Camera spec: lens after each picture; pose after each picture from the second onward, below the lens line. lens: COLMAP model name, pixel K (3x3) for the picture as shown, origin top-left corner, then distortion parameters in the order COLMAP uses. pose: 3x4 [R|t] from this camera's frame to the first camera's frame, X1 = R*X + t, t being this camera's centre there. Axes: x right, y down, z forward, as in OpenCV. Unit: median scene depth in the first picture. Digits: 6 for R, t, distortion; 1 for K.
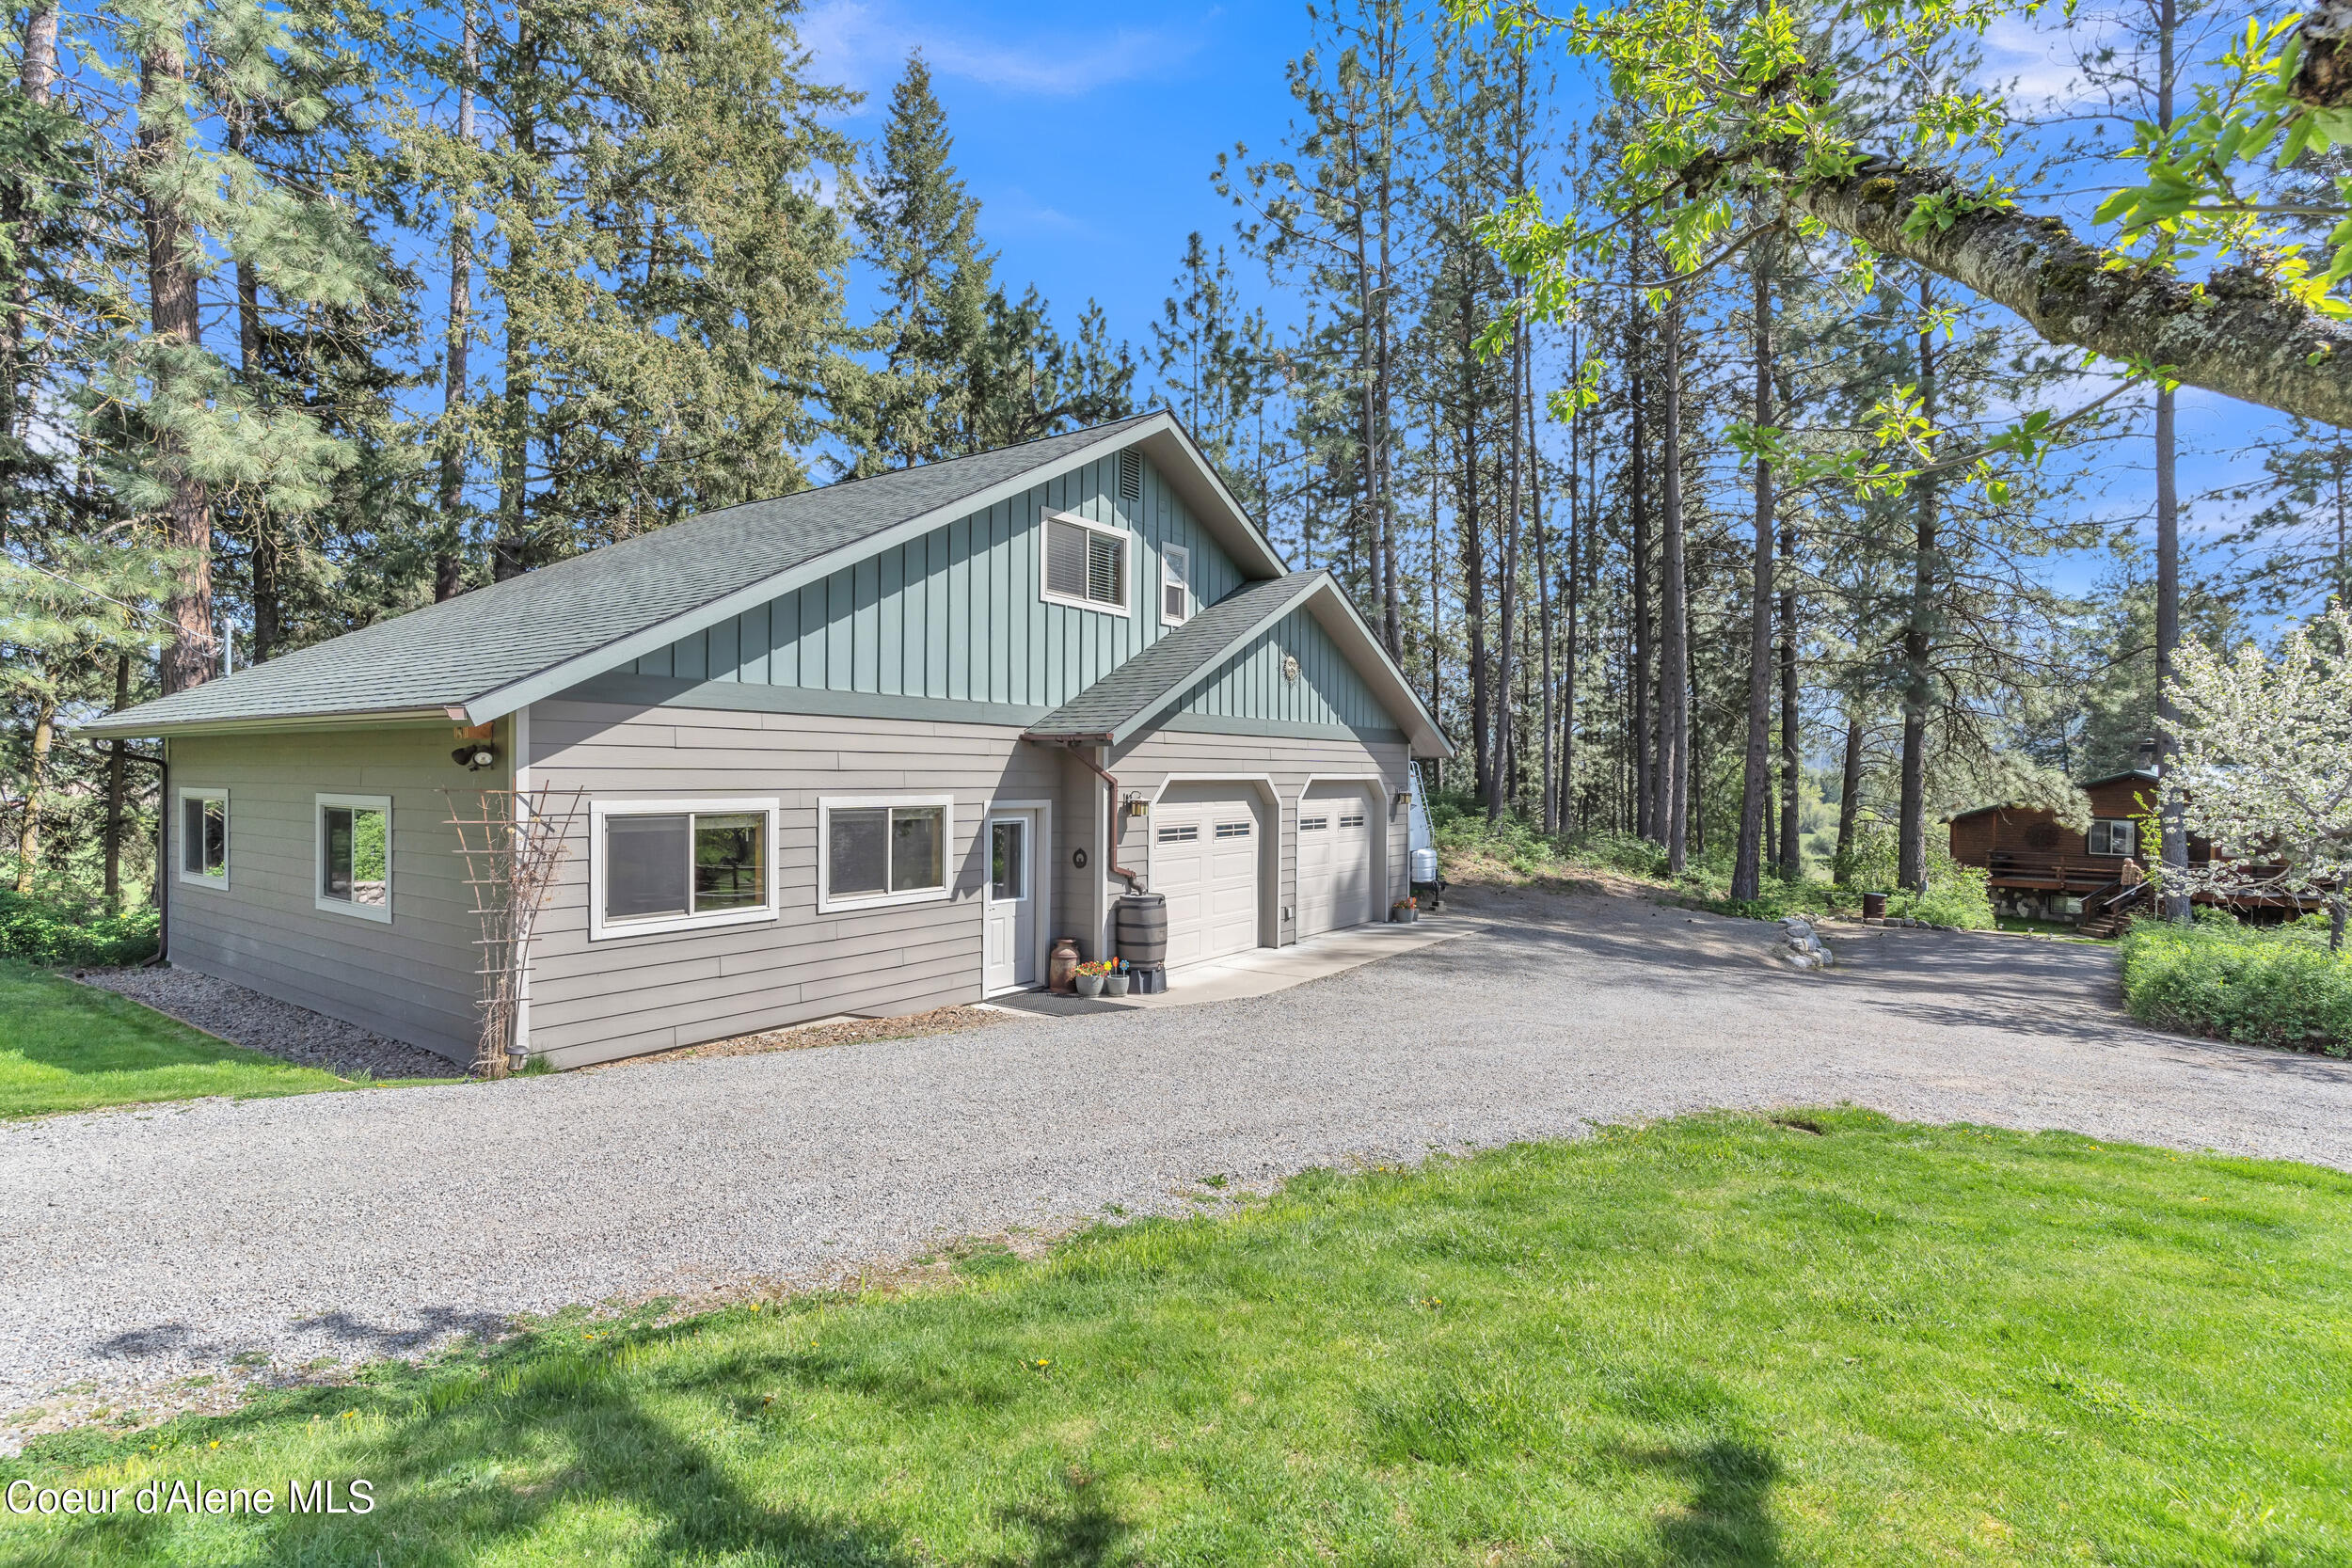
lens RADIAL K [[1148.7, 0, 1171.5], [0, 1148.7, 777.0], [0, 0, 1]] dist [-0.003829, -0.000152]
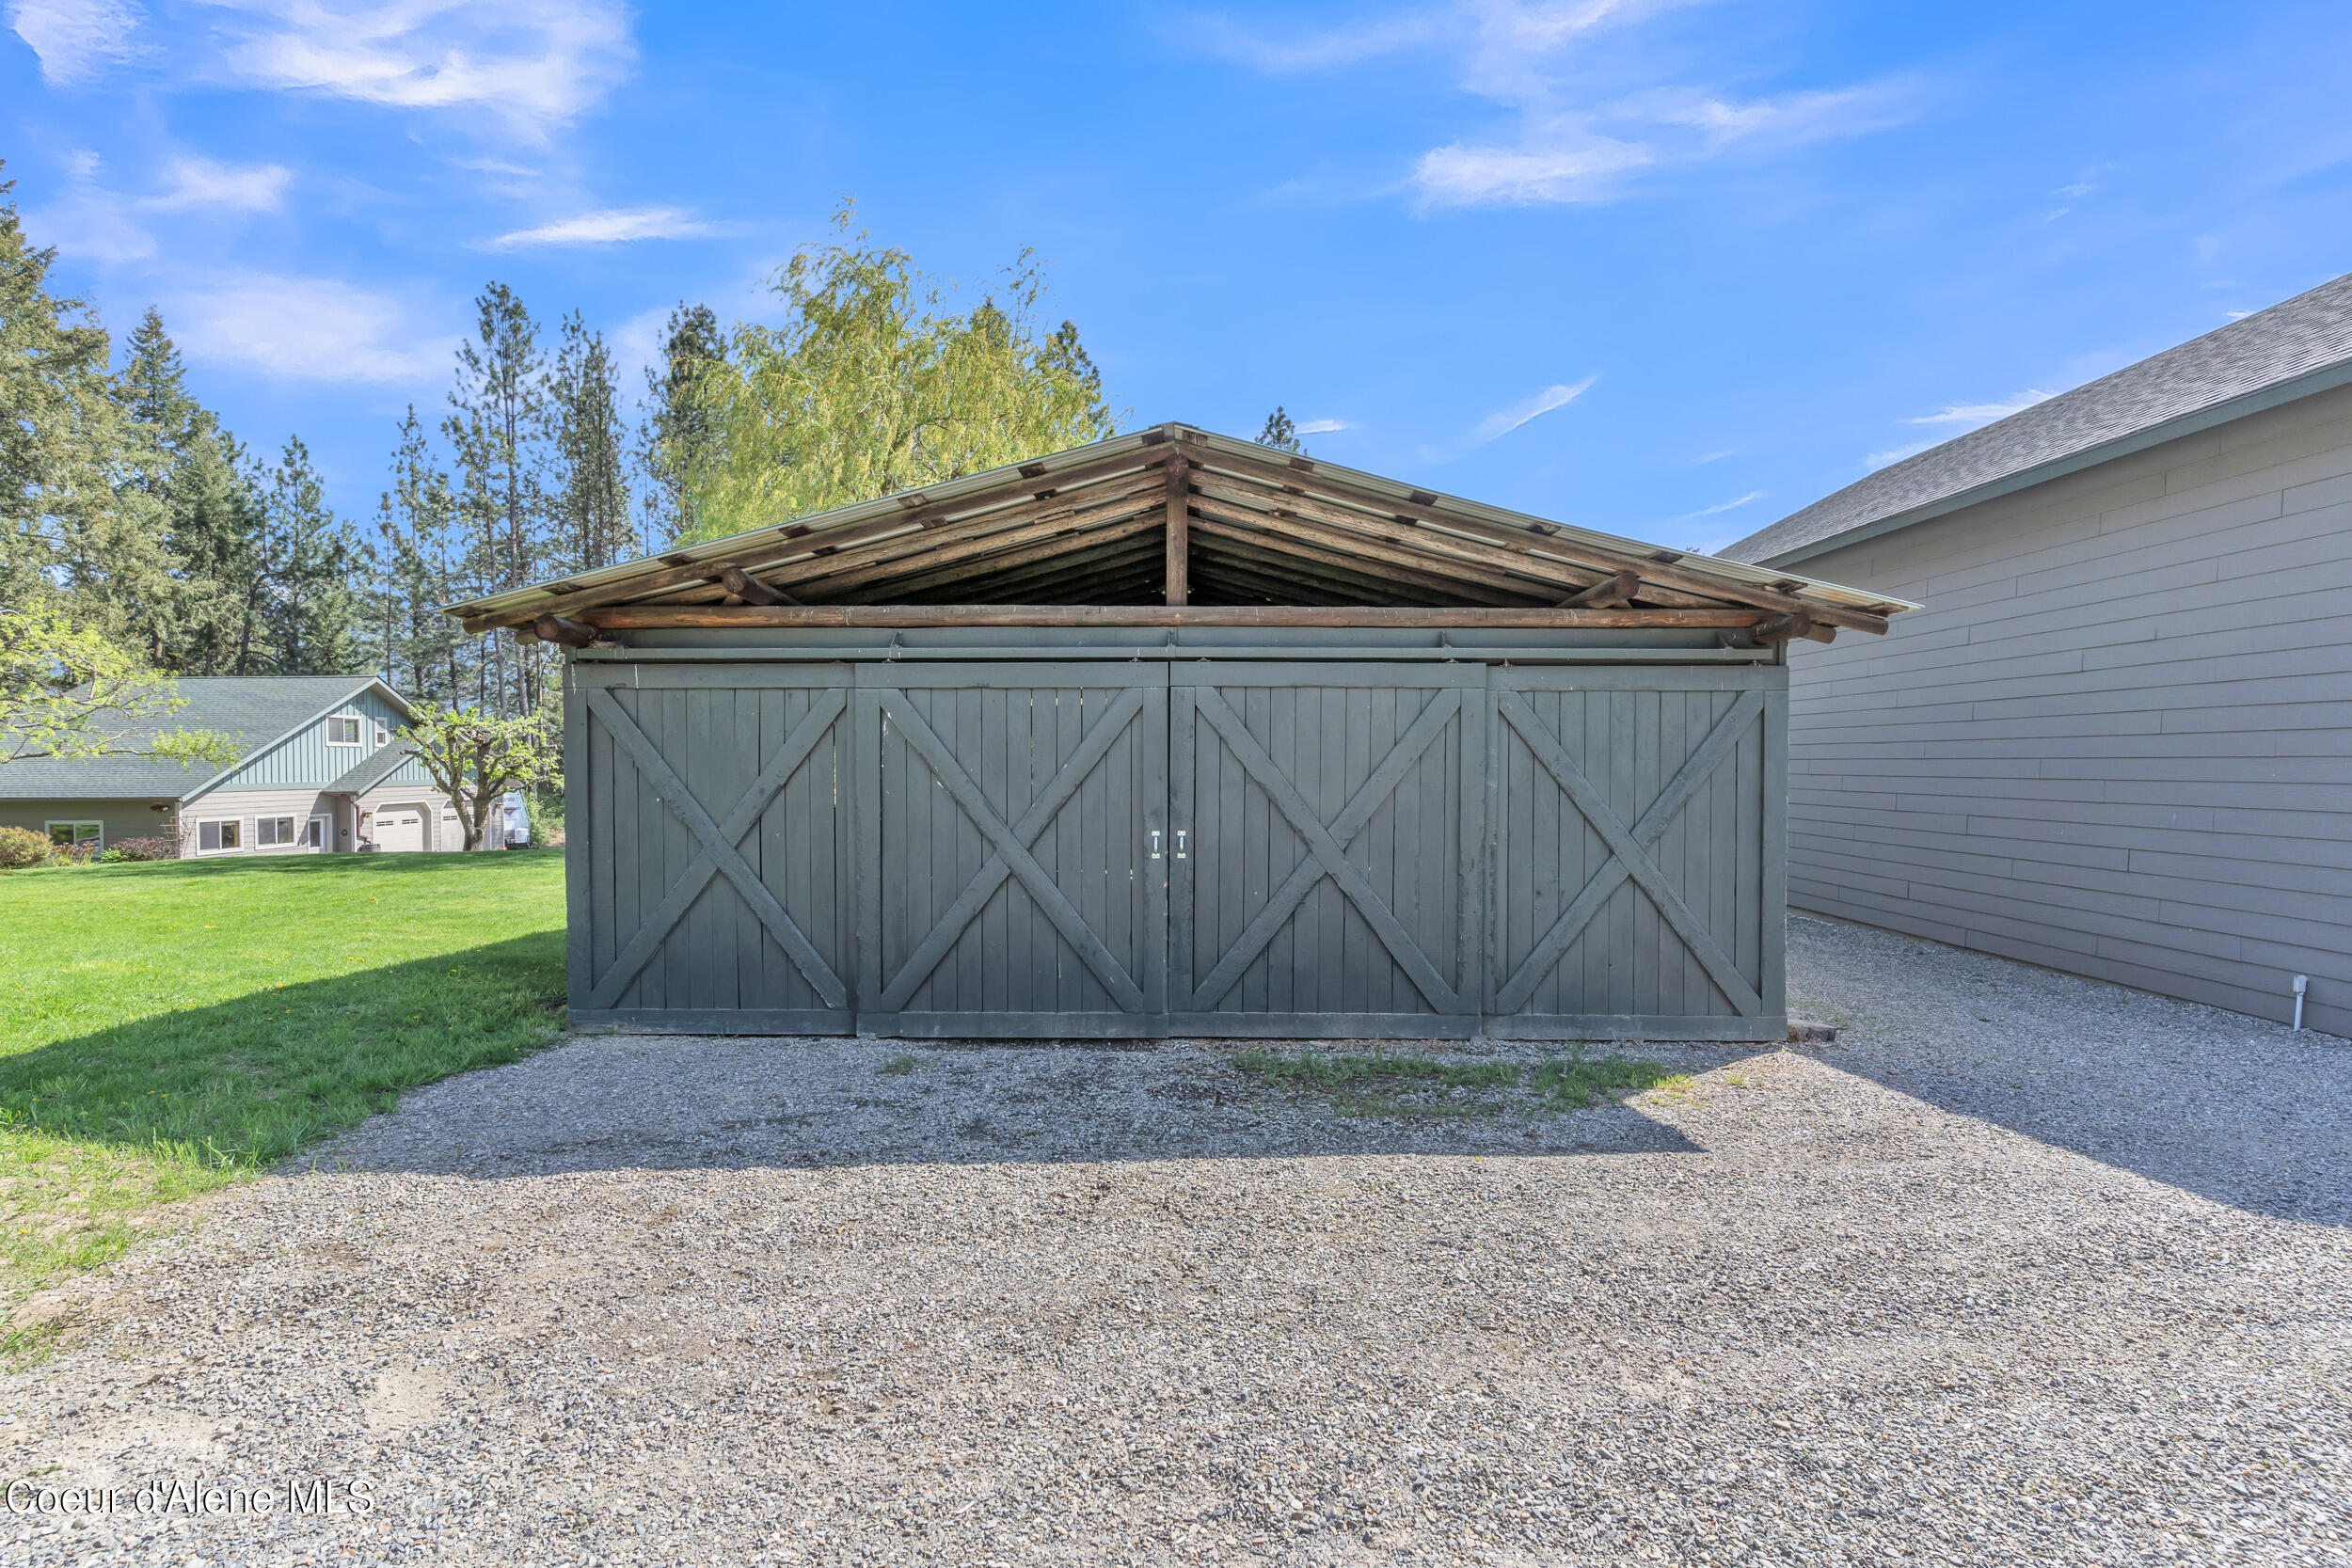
lens RADIAL K [[1148.7, 0, 1181.5], [0, 1148.7, 784.6], [0, 0, 1]] dist [-0.003829, -0.000152]
pose [[0.814712, -0.020139, 0.579516, -0.032357], [0.010787, 0.999750, 0.019578, -0.085679], [-0.579766, -0.009699, 0.814725, -2.602602]]
